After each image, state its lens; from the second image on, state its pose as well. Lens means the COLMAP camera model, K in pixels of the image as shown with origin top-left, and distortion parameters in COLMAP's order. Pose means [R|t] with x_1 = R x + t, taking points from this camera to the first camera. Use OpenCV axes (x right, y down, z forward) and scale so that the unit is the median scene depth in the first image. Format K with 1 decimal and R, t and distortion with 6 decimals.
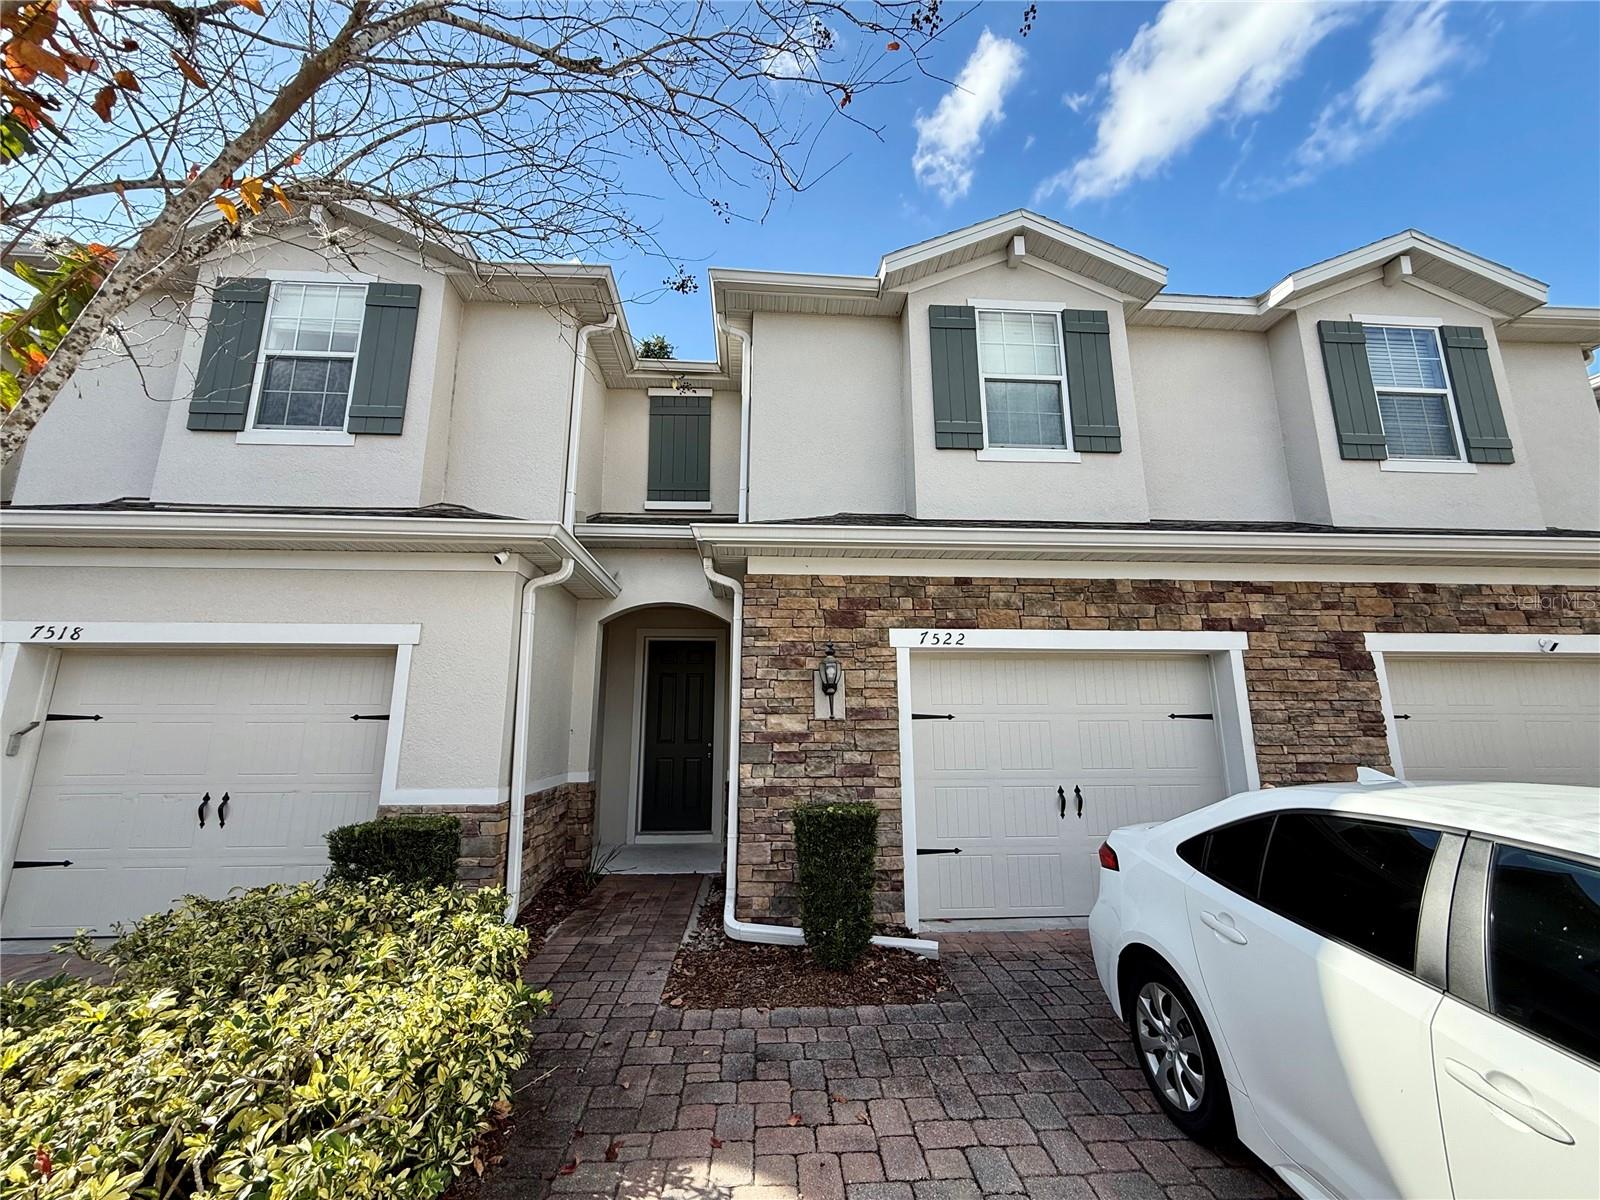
lens RADIAL K [[638.6, 0, 795.5], [0, 638.6, 597.6], [0, 0, 1]] dist [0.000387, 0.000364]
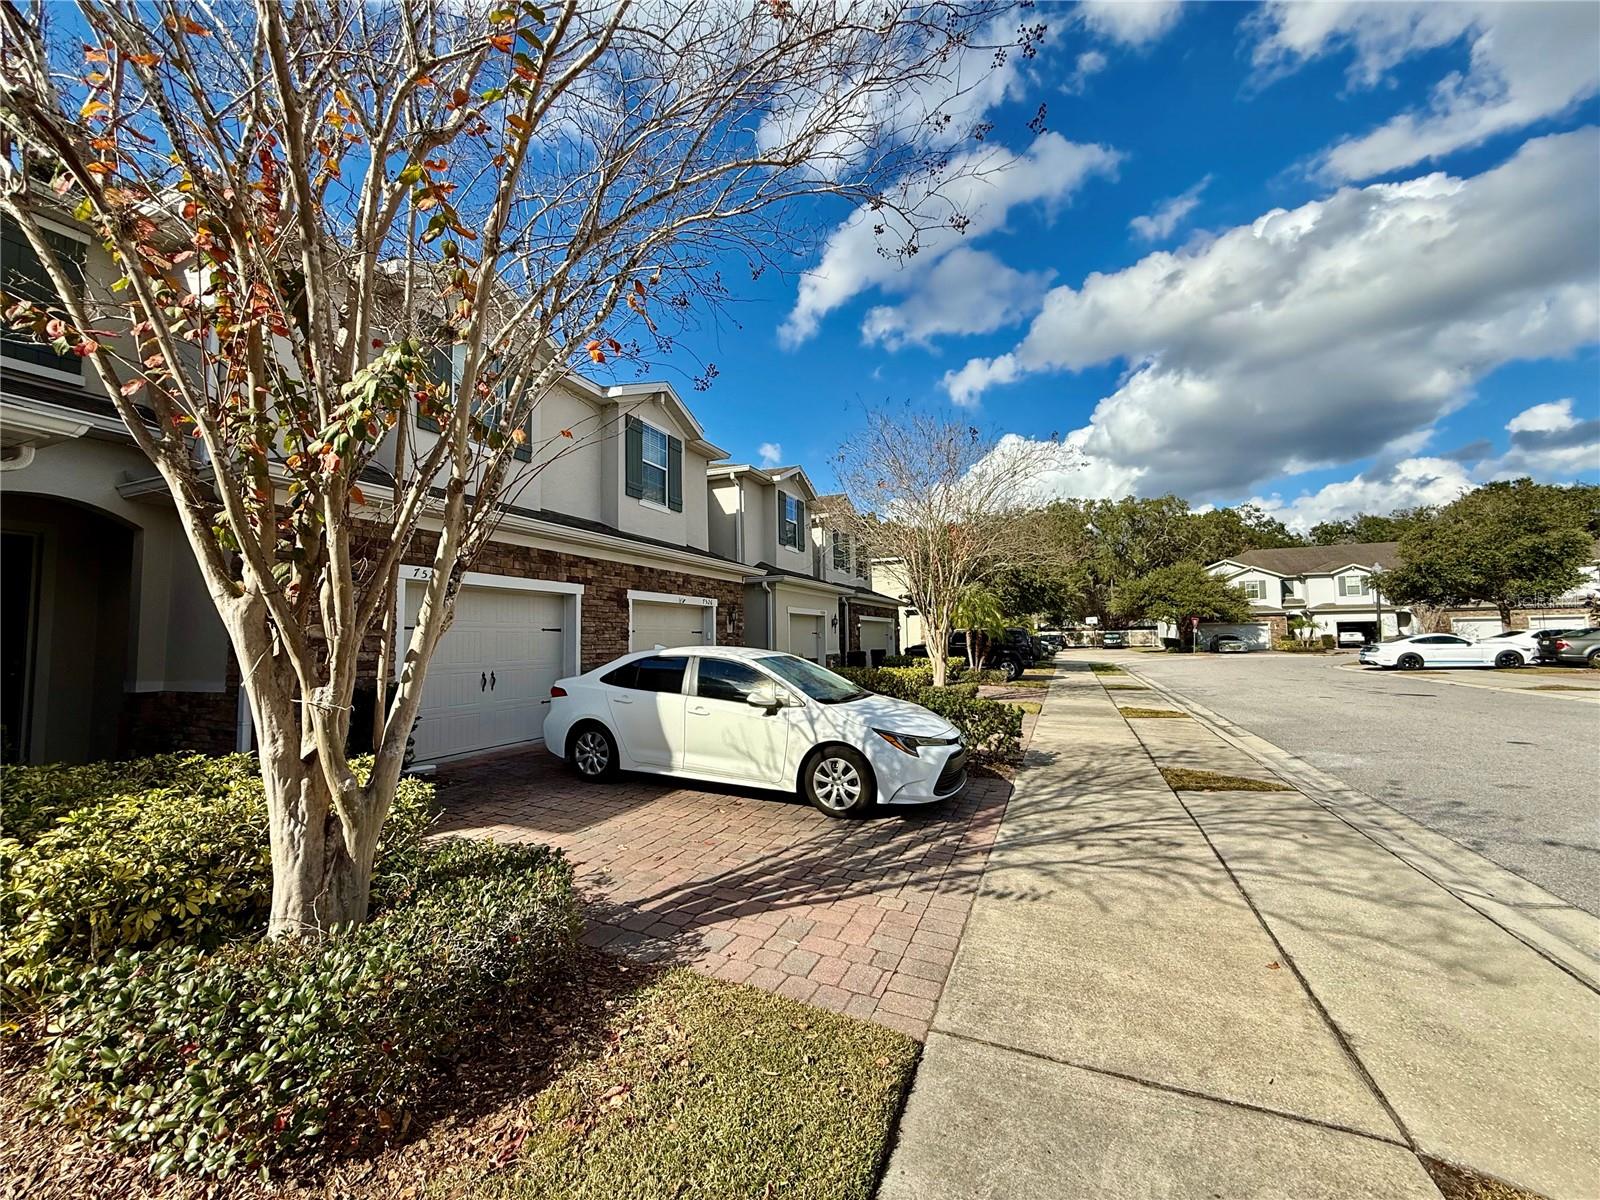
lens RADIAL K [[638.6, 0, 795.5], [0, 638.6, 597.6], [0, 0, 1]] dist [0.000387, 0.000364]
pose [[0.450676, 0.056474, 0.890899, -0.669035], [-0.160568, 0.986848, 0.018670, -0.042636], [-0.878128, -0.151464, 0.453817, -0.380296]]
